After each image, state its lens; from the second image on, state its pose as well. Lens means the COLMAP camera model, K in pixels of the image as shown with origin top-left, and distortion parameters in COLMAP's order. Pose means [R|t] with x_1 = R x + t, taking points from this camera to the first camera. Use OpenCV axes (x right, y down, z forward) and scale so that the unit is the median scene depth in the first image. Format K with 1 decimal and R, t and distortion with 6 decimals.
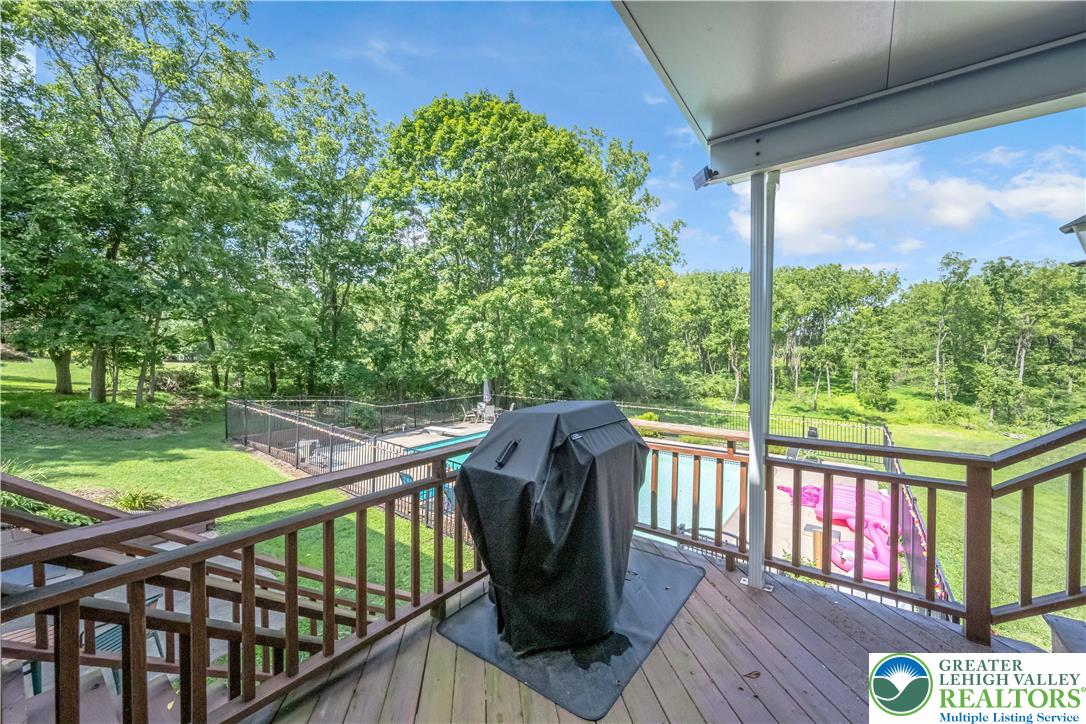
lens RADIAL K [[434.0, 0, 544.3], [0, 434.0, 368.1], [0, 0, 1]] dist [0.012856, -0.000723]
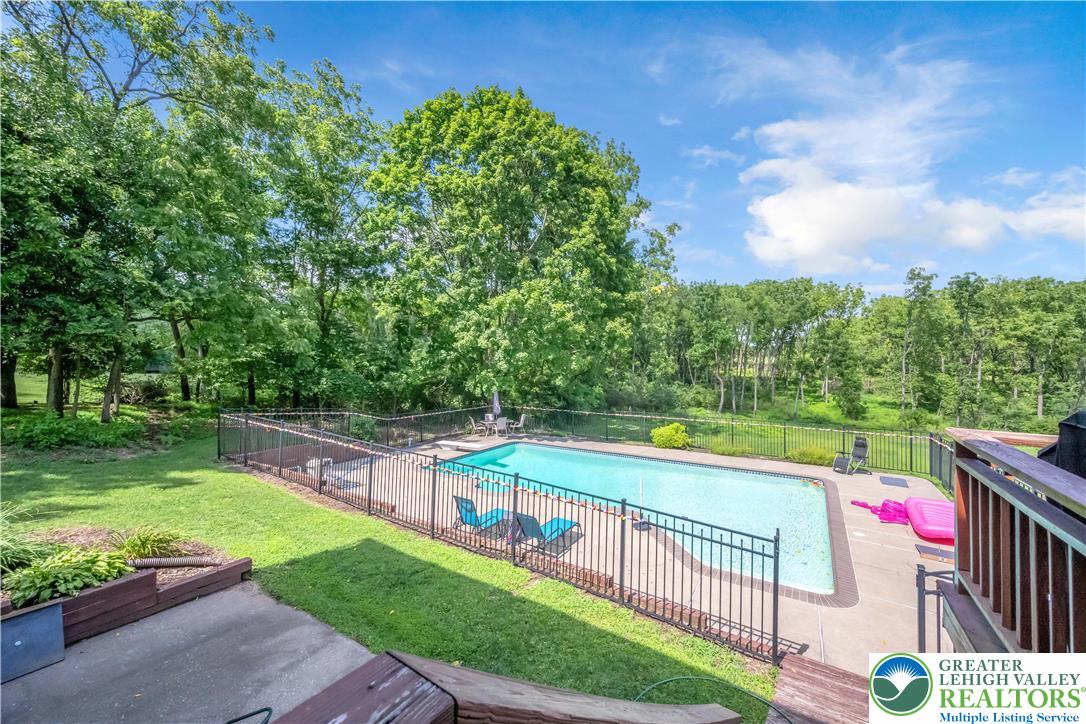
lens RADIAL K [[434.0, 0, 541.1], [0, 434.0, 365.1], [0, 0, 1]] dist [0.012856, -0.000723]
pose [[0.997138, -0.000164, 0.075601, -0.111281], [0.002745, 0.999417, -0.034037, 0.006944], [-0.075551, 0.034147, 0.996557, 0.066114]]
